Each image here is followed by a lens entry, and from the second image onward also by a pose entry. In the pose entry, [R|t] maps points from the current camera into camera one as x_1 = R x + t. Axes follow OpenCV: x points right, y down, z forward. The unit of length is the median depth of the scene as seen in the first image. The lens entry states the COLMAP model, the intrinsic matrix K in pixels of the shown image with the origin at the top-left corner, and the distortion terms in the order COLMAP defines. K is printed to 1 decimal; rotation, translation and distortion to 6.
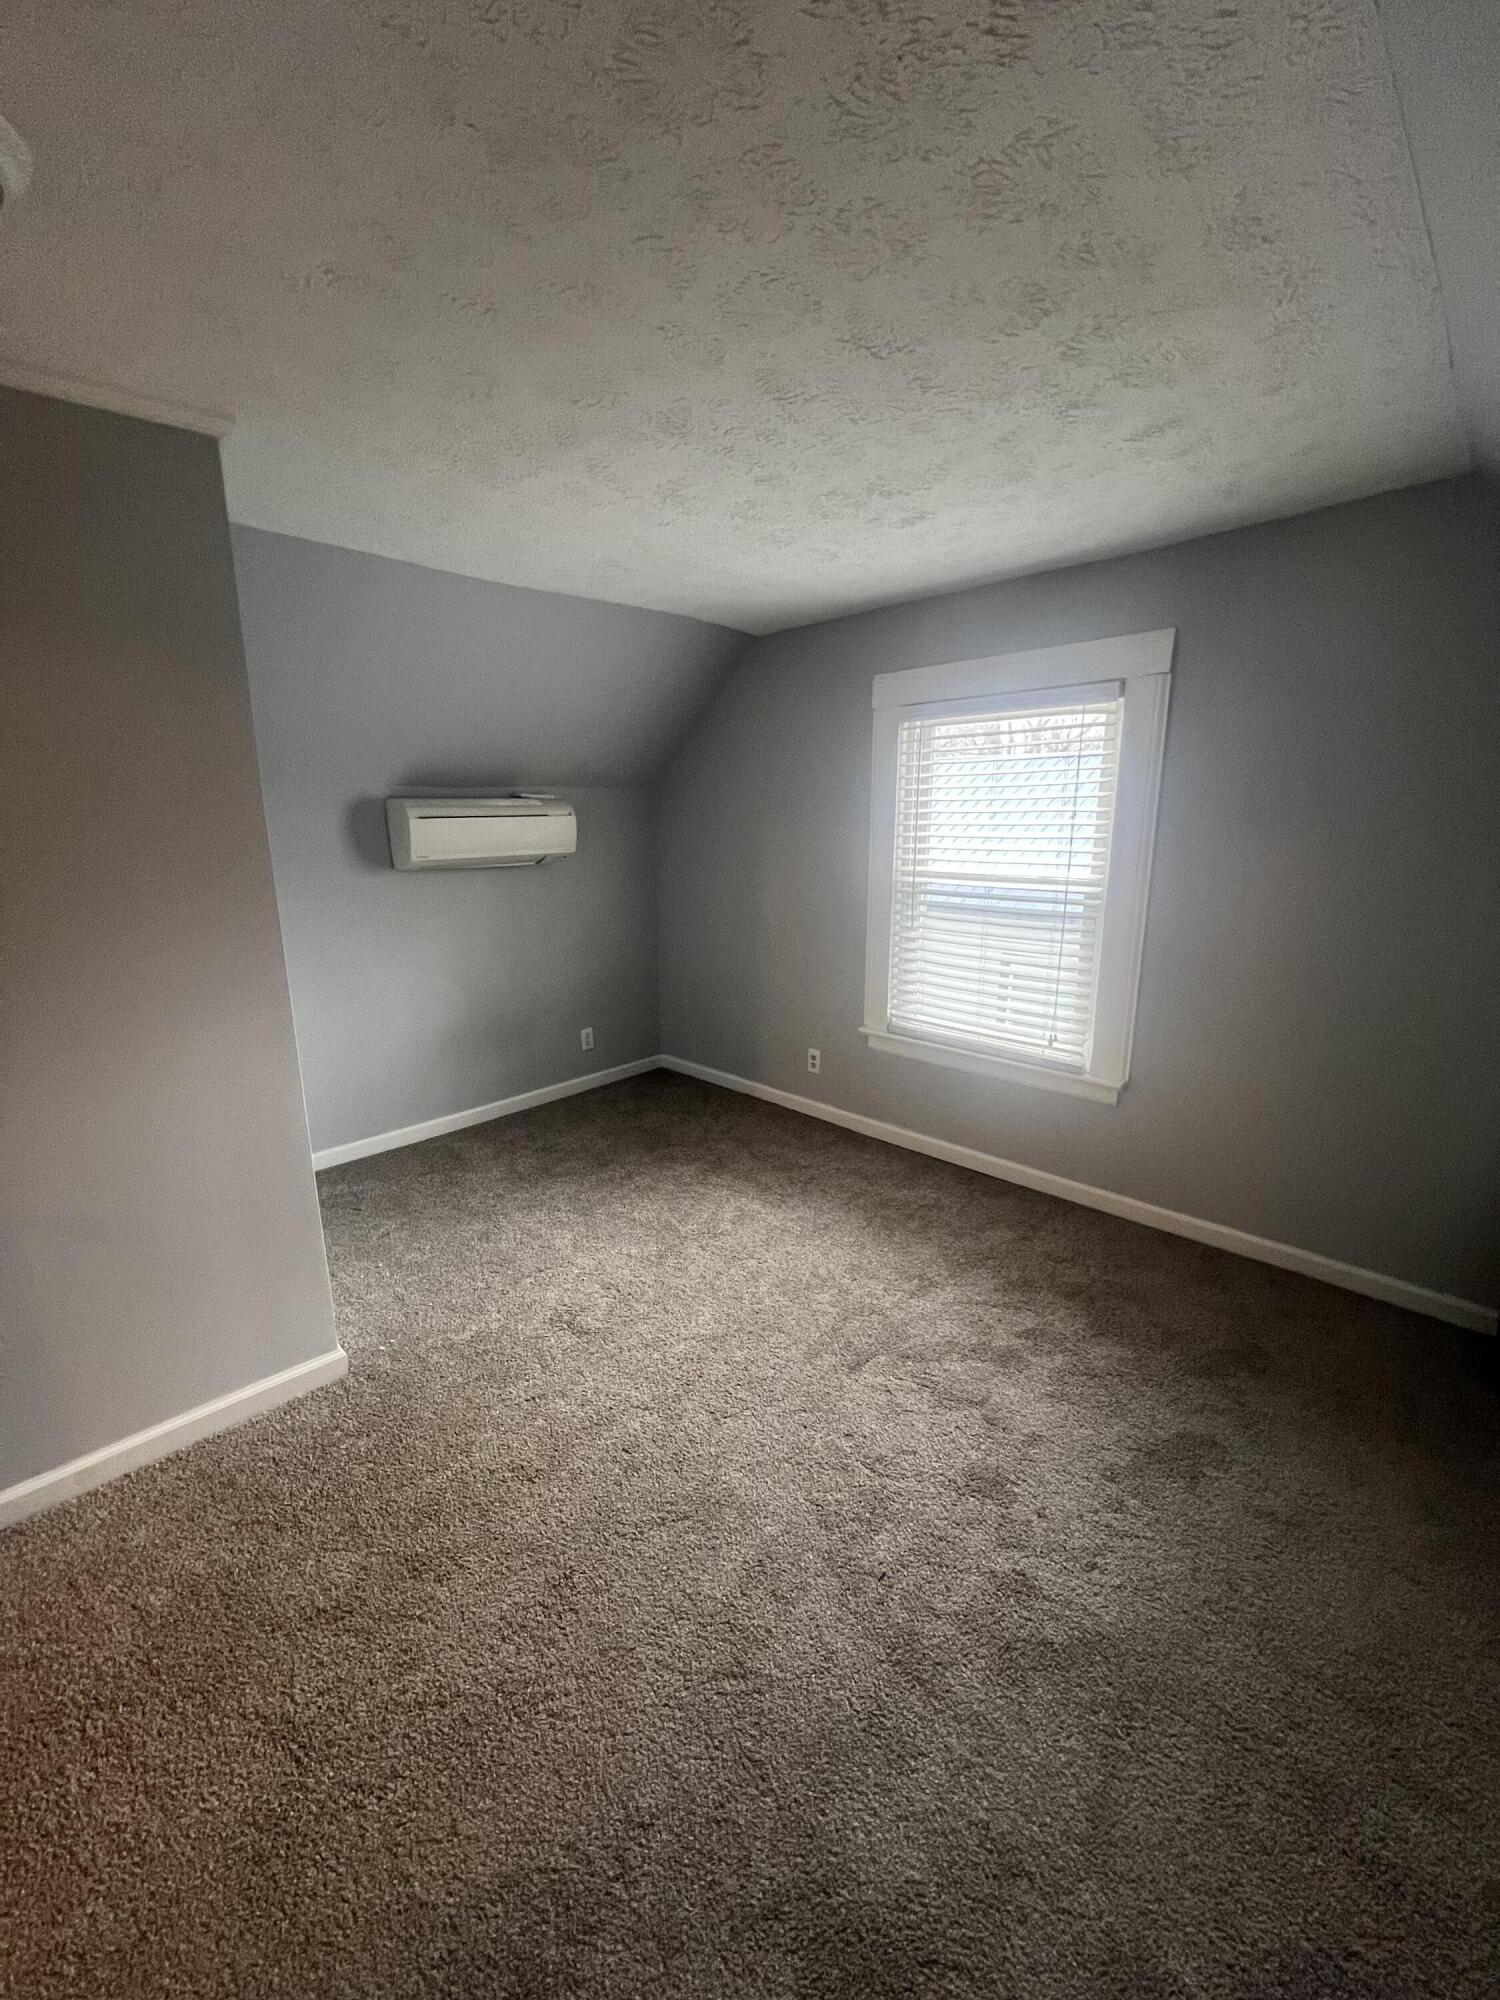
lens RADIAL K [[794.5, 0, 754.5], [0, 794.5, 993.9], [0, 0, 1]] dist [-0.000223, 0.000557]
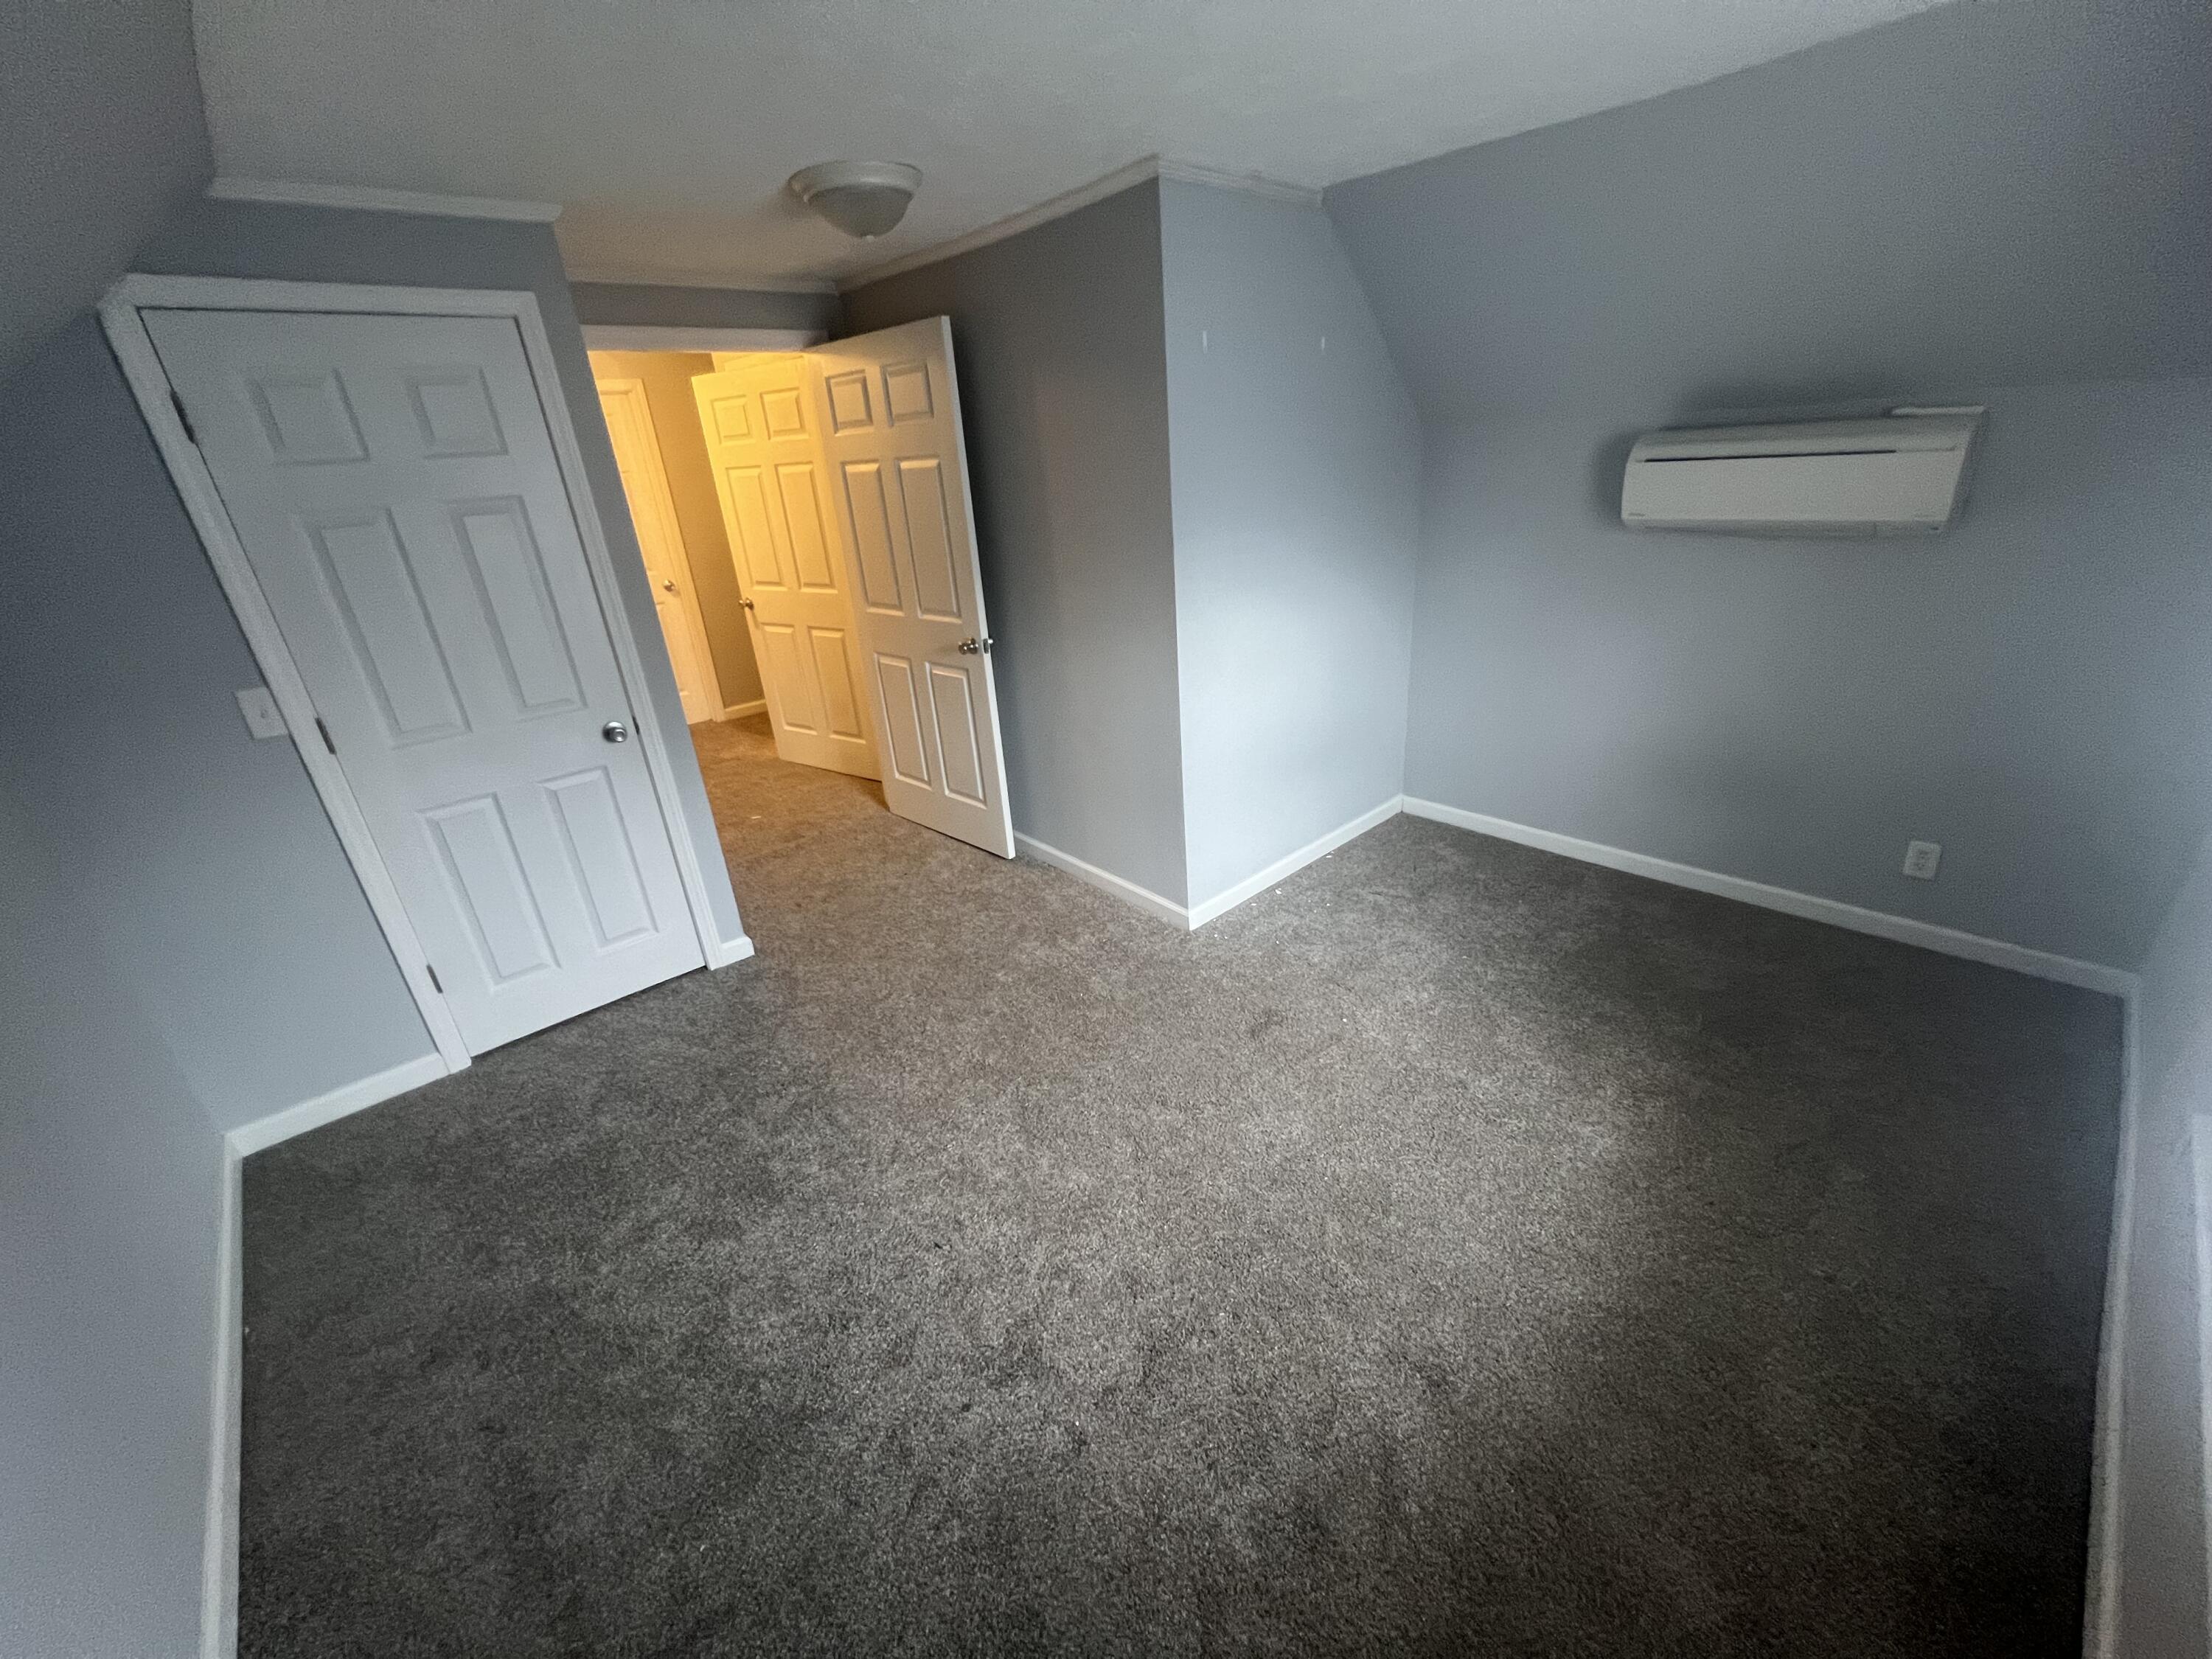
lens RADIAL K [[878.8, 0, 1108.8], [0, 878.8, 826.0], [0, 0, 1]] dist [-0.000223, 0.000557]
pose [[-0.044845, 0.406042, -0.912754, 0.499337], [-0.157998, 0.899290, 0.407815, -0.167650], [0.986421, 0.162501, 0.023825, 0.530743]]
